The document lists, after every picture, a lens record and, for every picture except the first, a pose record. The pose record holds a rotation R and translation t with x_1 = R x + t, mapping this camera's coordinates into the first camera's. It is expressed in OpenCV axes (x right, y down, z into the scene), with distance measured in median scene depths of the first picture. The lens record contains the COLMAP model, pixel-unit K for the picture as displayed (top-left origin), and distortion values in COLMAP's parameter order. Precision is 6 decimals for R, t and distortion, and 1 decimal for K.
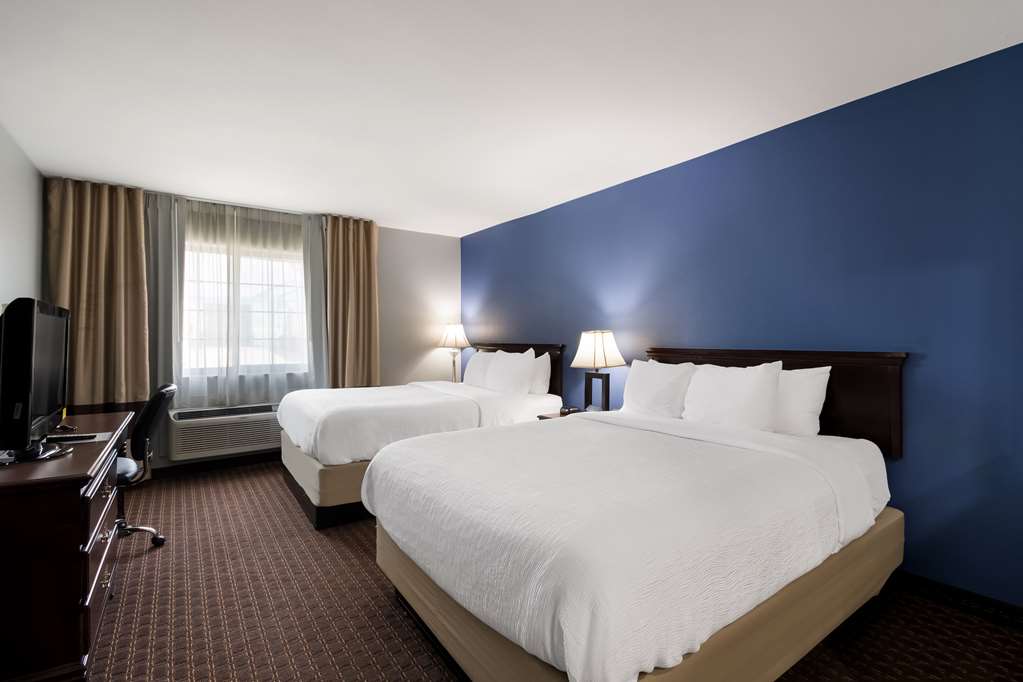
lens RADIAL K [[443.2, 0, 511.5], [0, 443.2, 341.0], [0, 0, 1]] dist [0.002247, -0.012481]
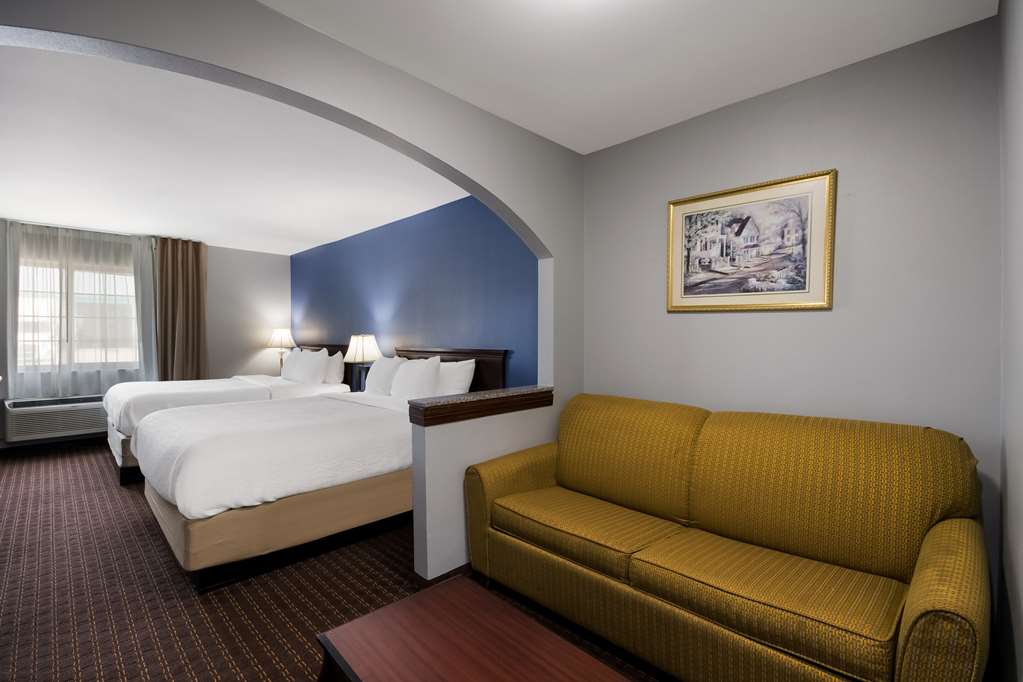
lens RADIAL K [[443.2, 0, 511.5], [0, 443.2, 341.0], [0, 0, 1]] dist [0.002247, -0.012481]
pose [[0.987028, 0.001406, 0.160539, 0.356769], [-0.001393, 0.999999, -0.000193, -0.004435], [-0.160539, -0.000033, 0.987029, -0.345371]]
